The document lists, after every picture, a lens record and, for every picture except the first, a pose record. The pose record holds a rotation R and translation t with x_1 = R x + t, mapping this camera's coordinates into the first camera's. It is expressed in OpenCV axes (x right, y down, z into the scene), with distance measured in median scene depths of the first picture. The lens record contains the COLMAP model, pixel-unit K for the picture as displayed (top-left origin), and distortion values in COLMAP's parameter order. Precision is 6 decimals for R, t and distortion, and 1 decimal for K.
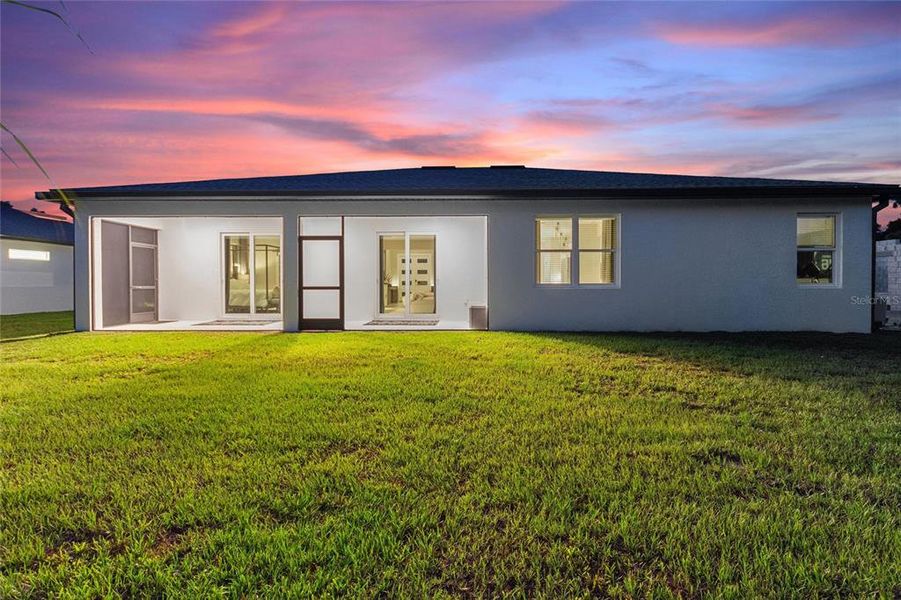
lens RADIAL K [[436.9, 0, 449.6], [0, 436.9, 285.2], [0, 0, 1]] dist [0.014819, -0.000790]
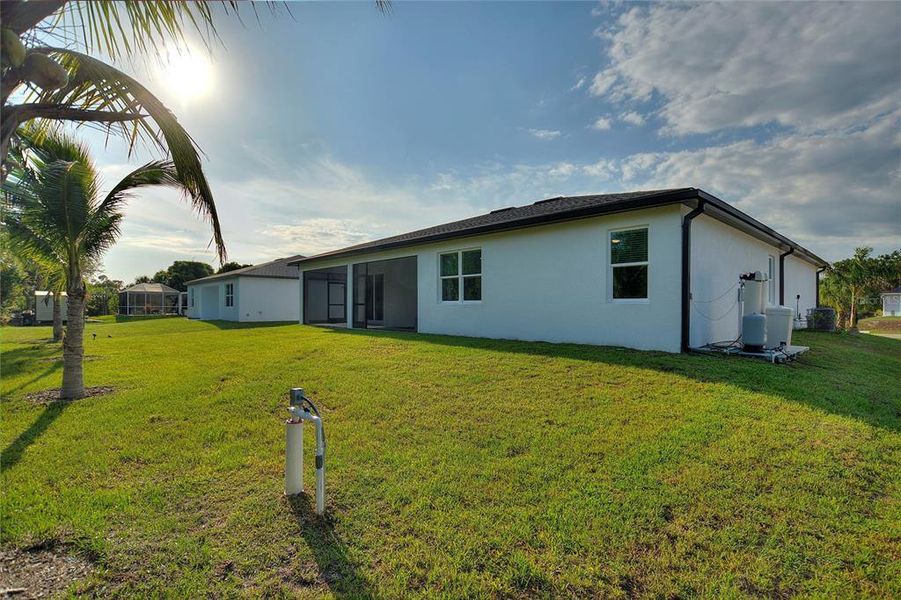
lens RADIAL K [[425.6, 0, 453.8], [0, 425.6, 308.2], [0, 0, 1]] dist [-0.020114, 0.001199]
pose [[0.713893, 0.004713, -0.700239, 1.170691], [-0.002522, 0.999988, 0.004159, 0.013616], [0.700250, -0.001203, 0.713897, 0.053828]]
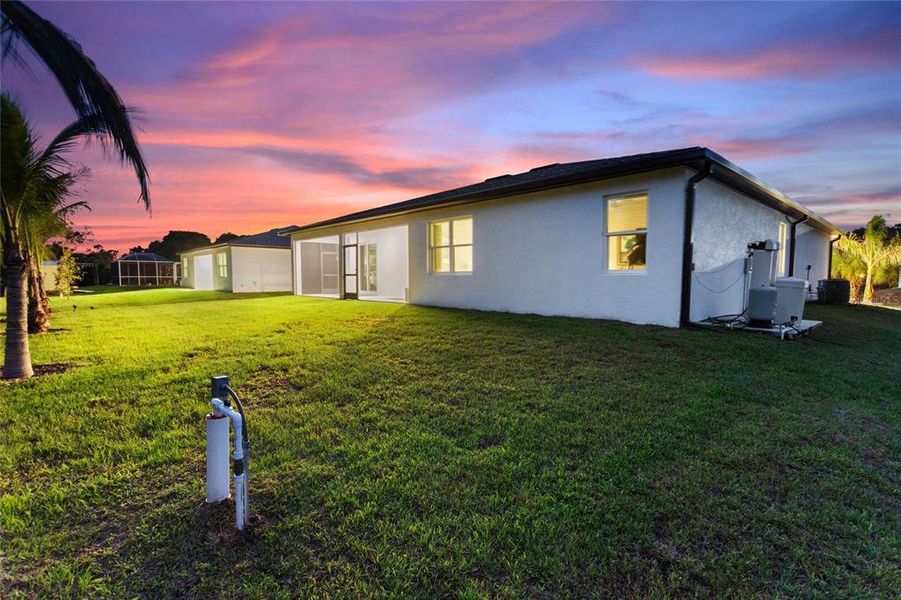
lens RADIAL K [[414.4, 0, 452.3], [0, 414.4, 299.1], [0, 0, 1]] dist [0.016477, -0.000701]
pose [[0.706735, 0.040813, -0.706301, 1.150441], [-0.003710, 0.998535, 0.053987, 0.011425], [0.707469, -0.035534, 0.705851, 0.126829]]
